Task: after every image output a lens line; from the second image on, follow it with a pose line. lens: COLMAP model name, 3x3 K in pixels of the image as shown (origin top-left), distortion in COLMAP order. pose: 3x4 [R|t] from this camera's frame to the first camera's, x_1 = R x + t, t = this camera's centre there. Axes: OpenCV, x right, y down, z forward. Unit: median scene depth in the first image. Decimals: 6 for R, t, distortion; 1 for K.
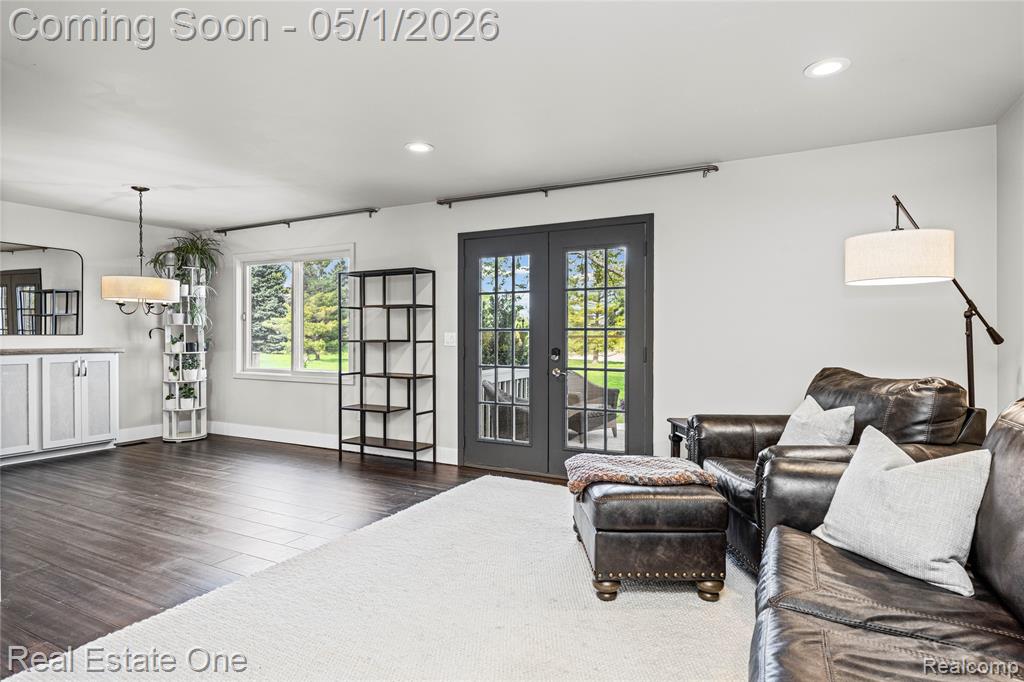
lens RADIAL K [[564.9, 0, 512.0], [0, 564.9, 341.0], [0, 0, 1]] dist [-0.001890, -0.000769]
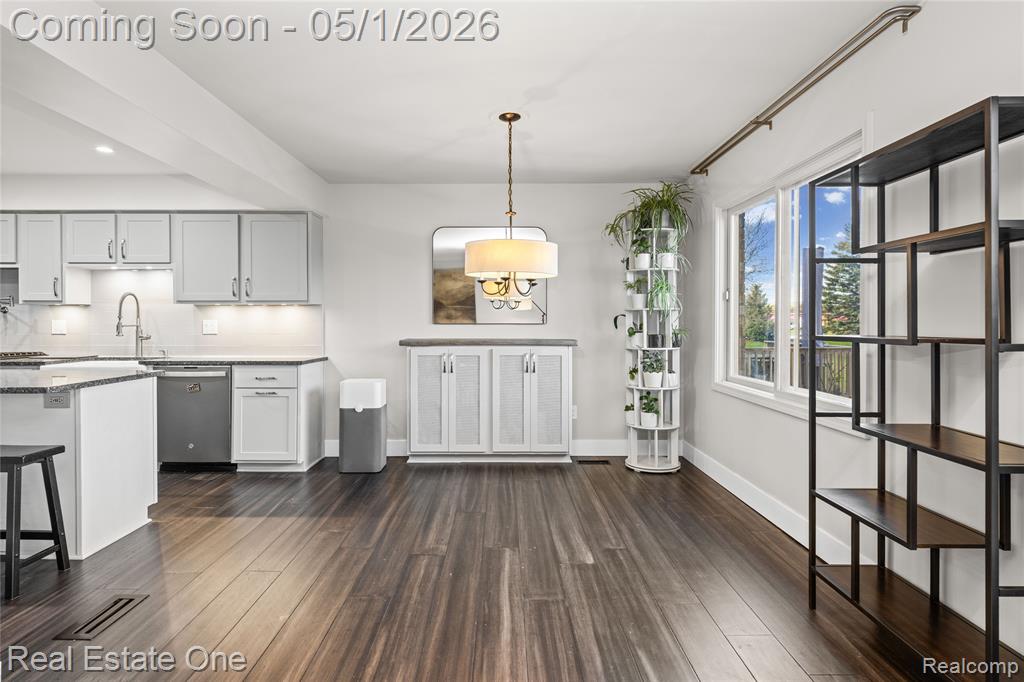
lens RADIAL K [[567.6, 0, 506.4], [0, 567.6, 325.6], [0, 0, 1]] dist [-0.000860, 0.000213]
pose [[0.466384, 0.002752, -0.884578, -0.024416], [-0.009647, 0.999952, -0.001975, -0.005412], [0.884530, 0.009454, 0.466388, 0.510054]]
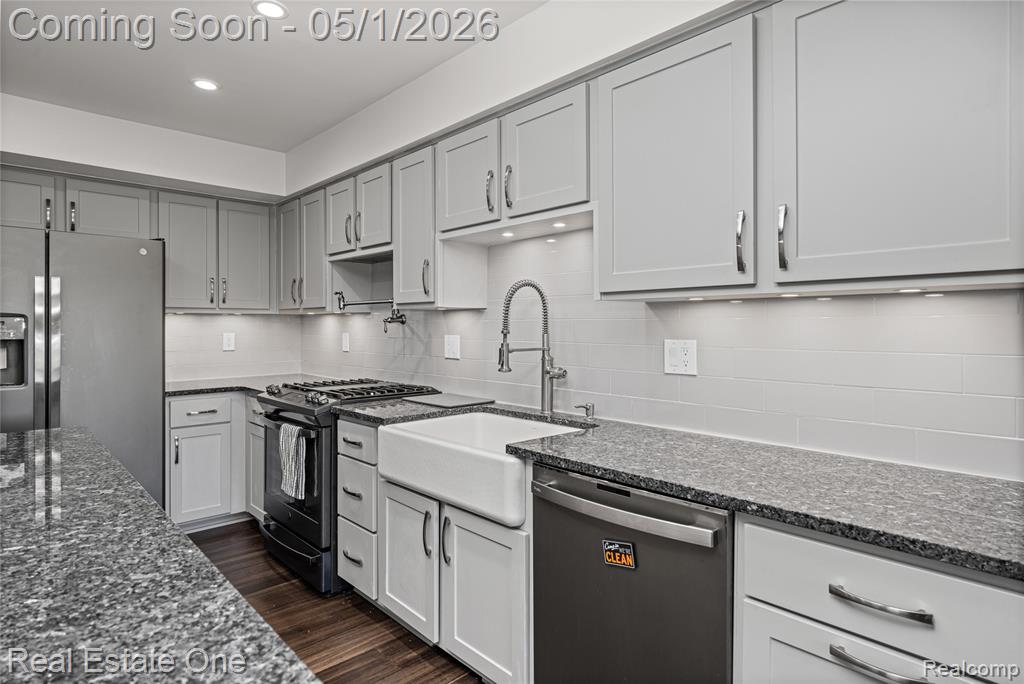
lens RADIAL K [[555.6, 0, 508.5], [0, 555.6, 327.1], [0, 0, 1]] dist [0.000346, -0.001254]
pose [[-0.338276, 0.000189, -0.941047, -0.603840], [-0.011644, 0.999923, 0.004387, -0.018238], [0.940975, 0.012442, -0.338248, 0.528496]]
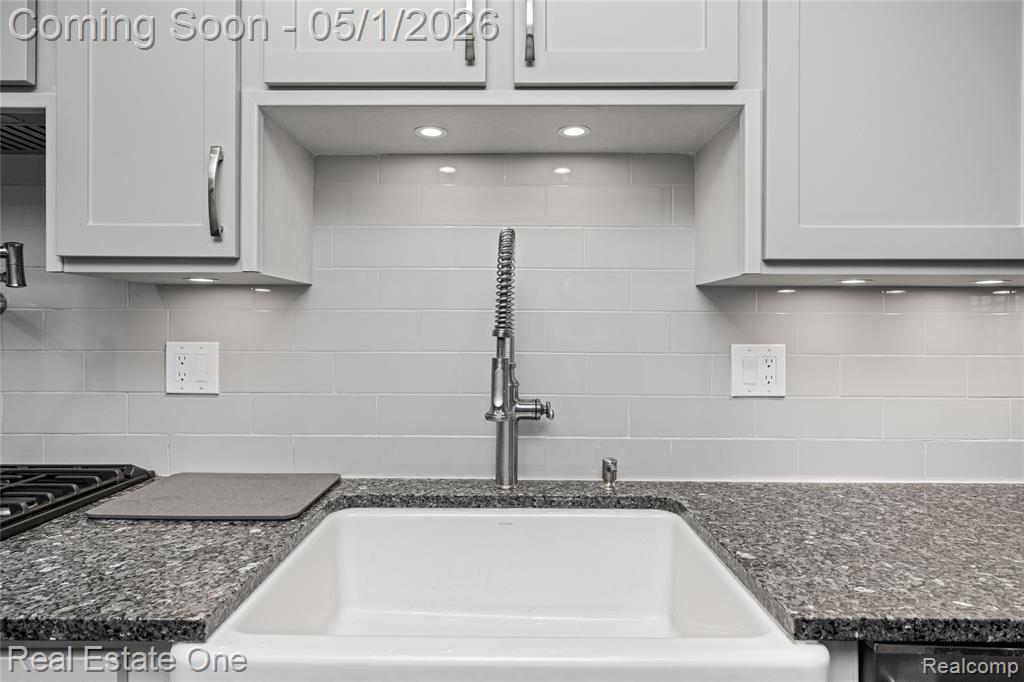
lens RADIAL K [[555.6, 0, 508.5], [0, 555.6, 326.1], [0, 0, 1]] dist [0.000346, -0.001254]
pose [[0.453622, -0.002486, -0.891191, -0.791422], [-0.014405, 0.999845, -0.010122, -0.014135], [0.891078, 0.017429, 0.453516, 0.334386]]
